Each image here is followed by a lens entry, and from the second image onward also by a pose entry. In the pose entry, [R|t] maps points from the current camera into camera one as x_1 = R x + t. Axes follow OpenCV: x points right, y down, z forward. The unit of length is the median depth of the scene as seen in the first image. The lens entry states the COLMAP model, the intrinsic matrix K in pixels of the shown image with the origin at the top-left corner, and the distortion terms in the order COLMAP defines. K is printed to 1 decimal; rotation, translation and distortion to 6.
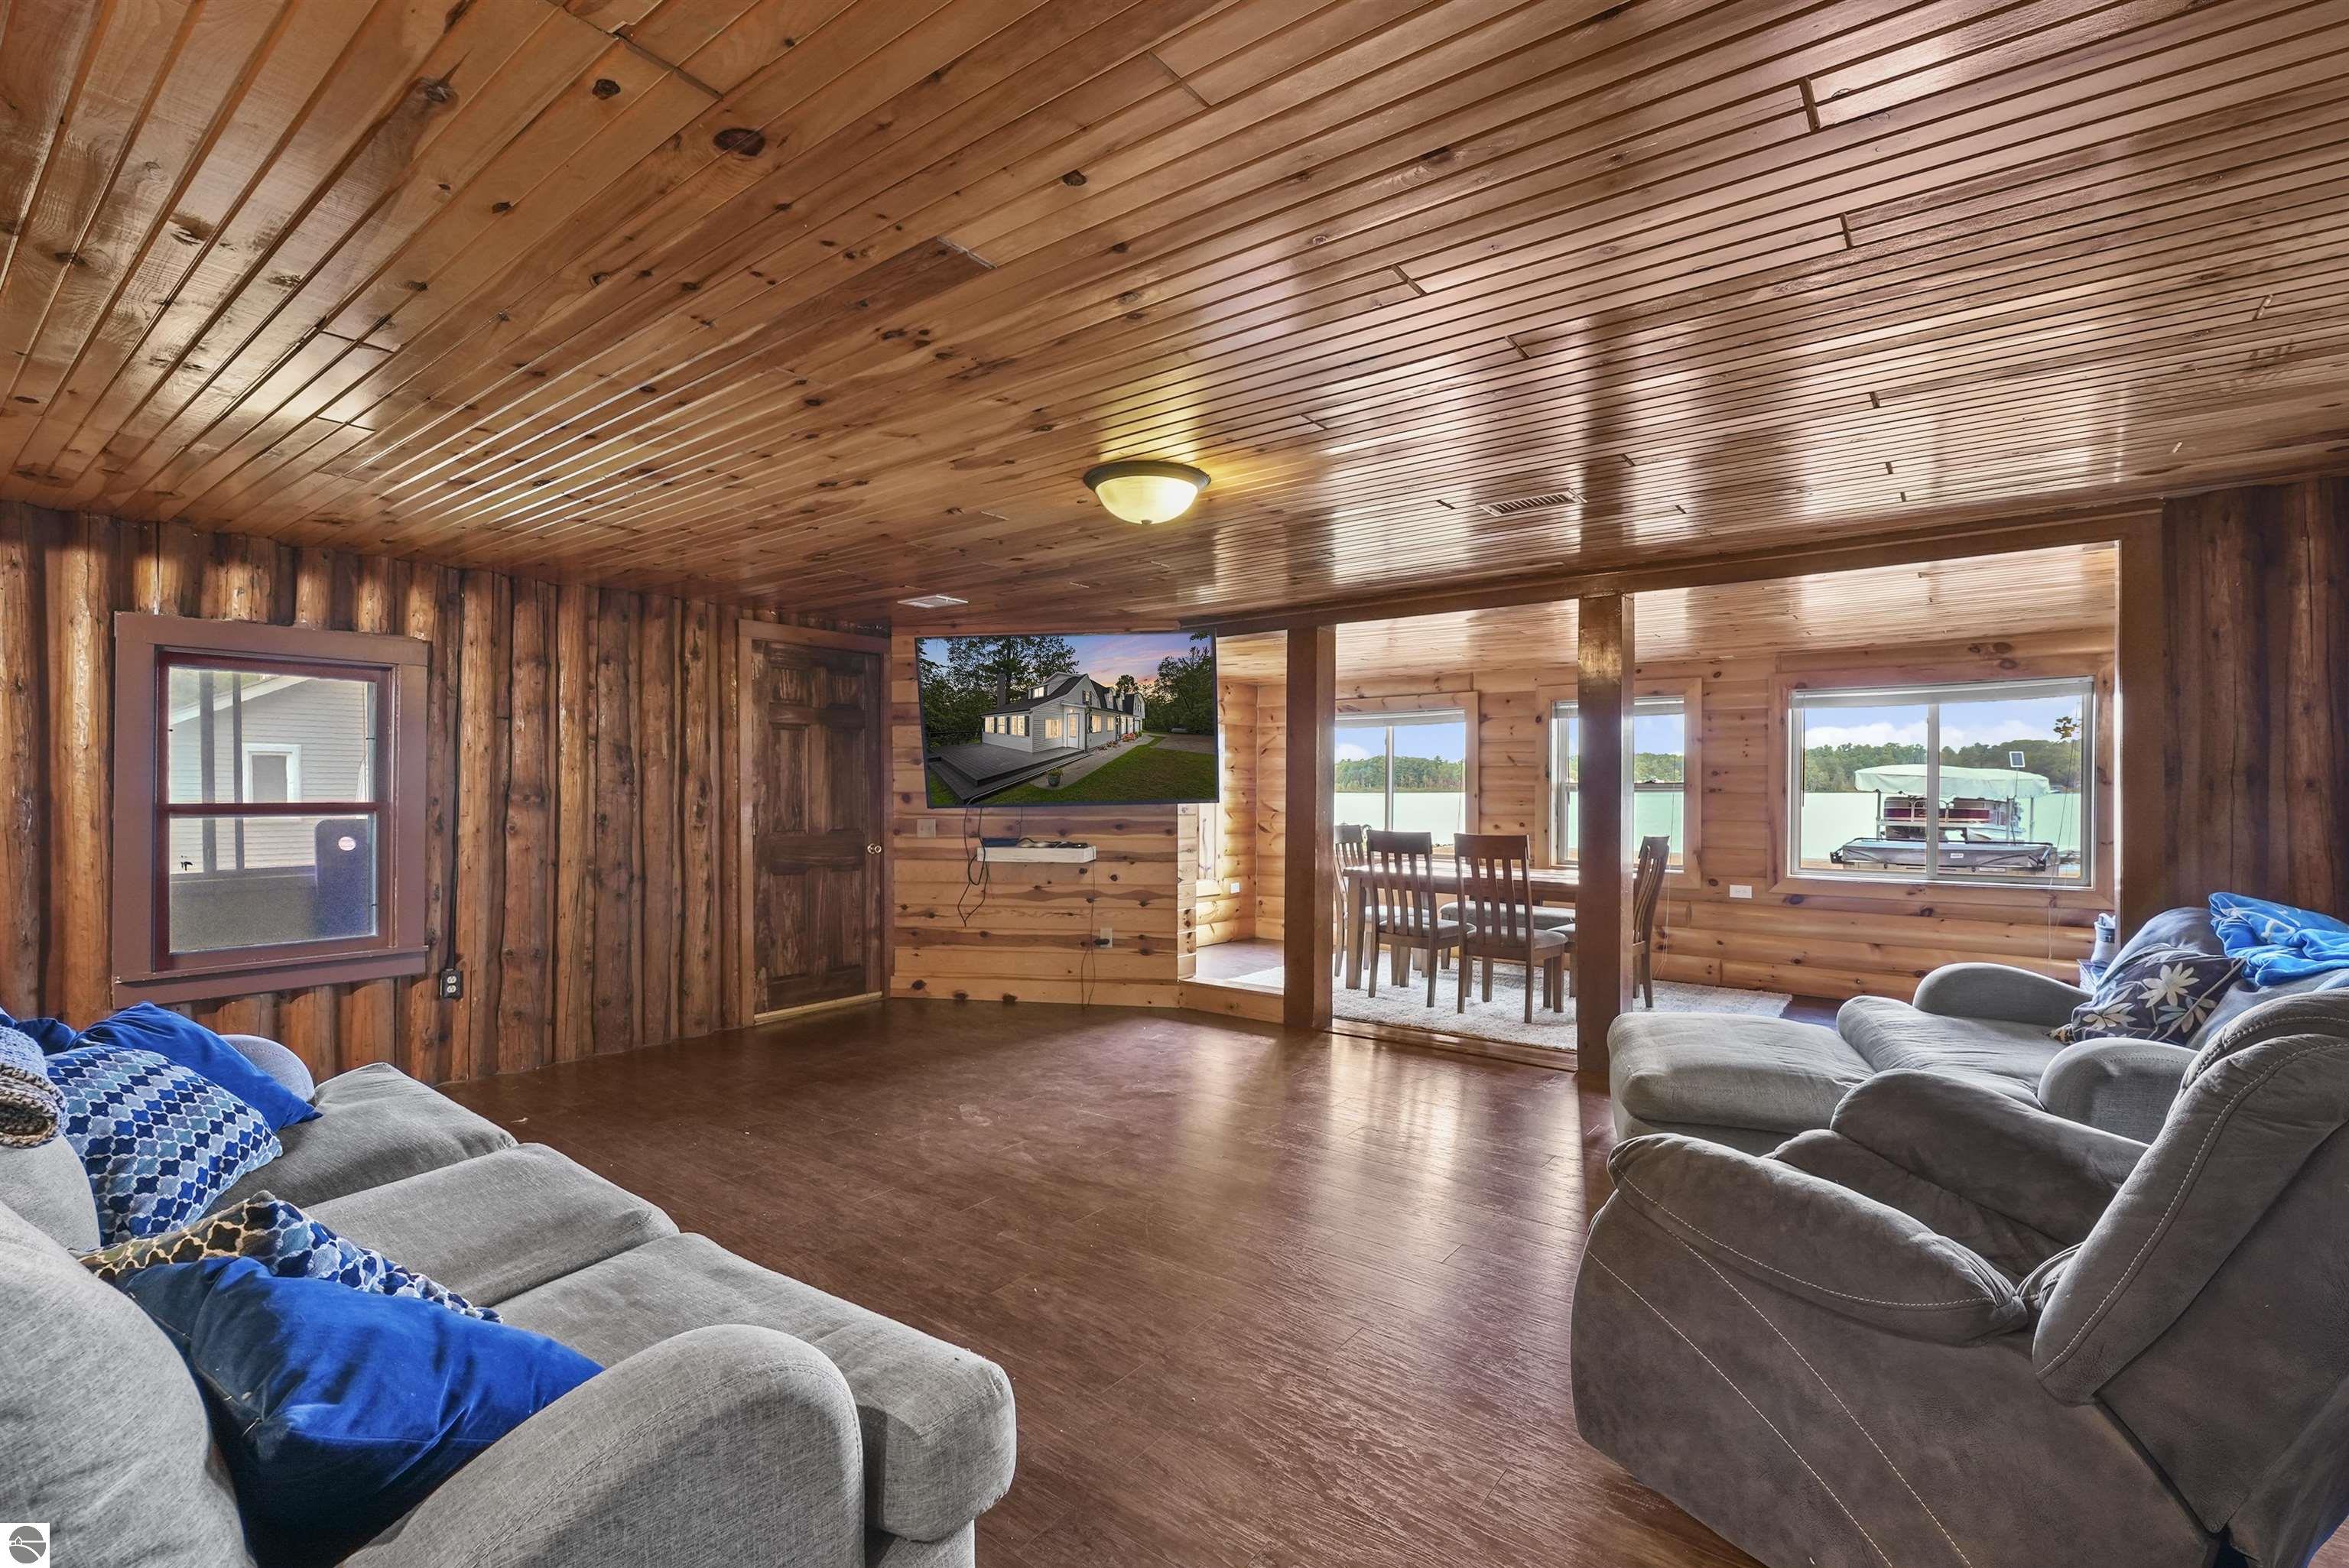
lens RADIAL K [[1007.7, 0, 1177.4], [0, 1007.7, 806.4], [0, 0, 1]] dist [0.000210, -0.000083]
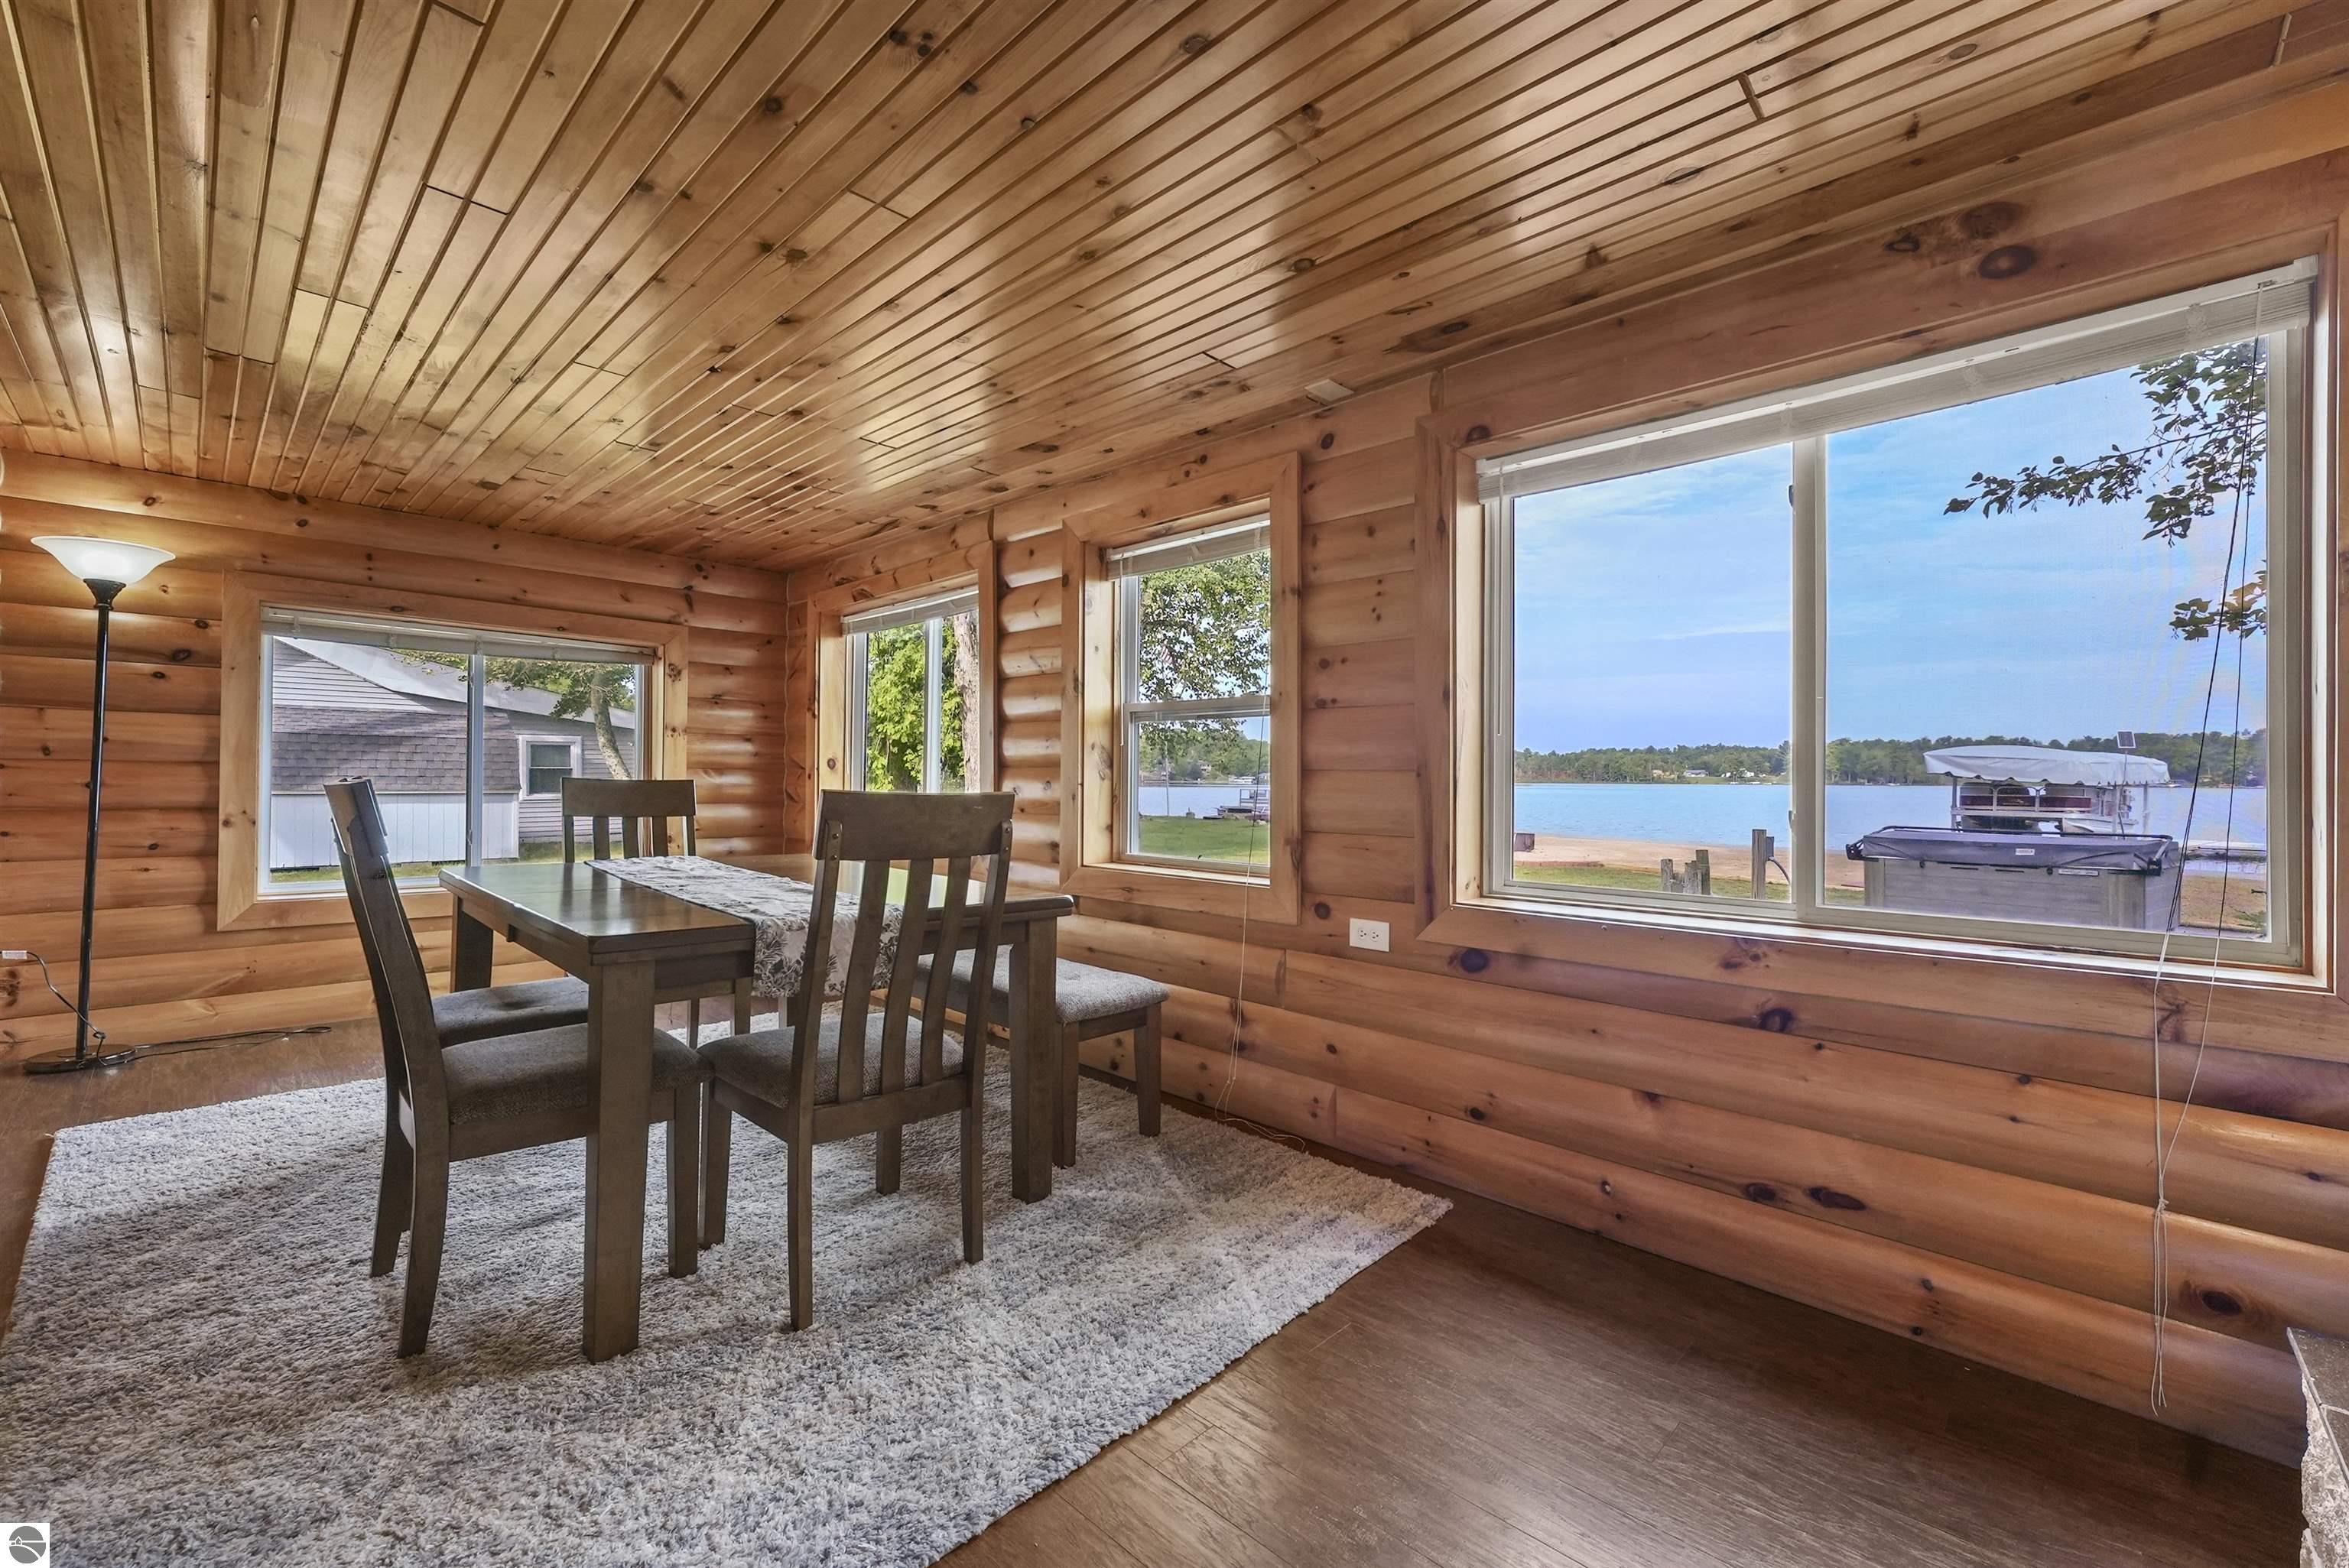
lens RADIAL K [[925.5, 0, 1178.4], [0, 925.5, 775.9], [0, 0, 1]] dist [0.001306, 0.000209]
pose [[0.994460, 0.006859, -0.104894, 0.512891], [-0.008710, 0.999814, -0.017202, 0.024217], [0.104757, 0.018020, 0.994335, 0.589282]]
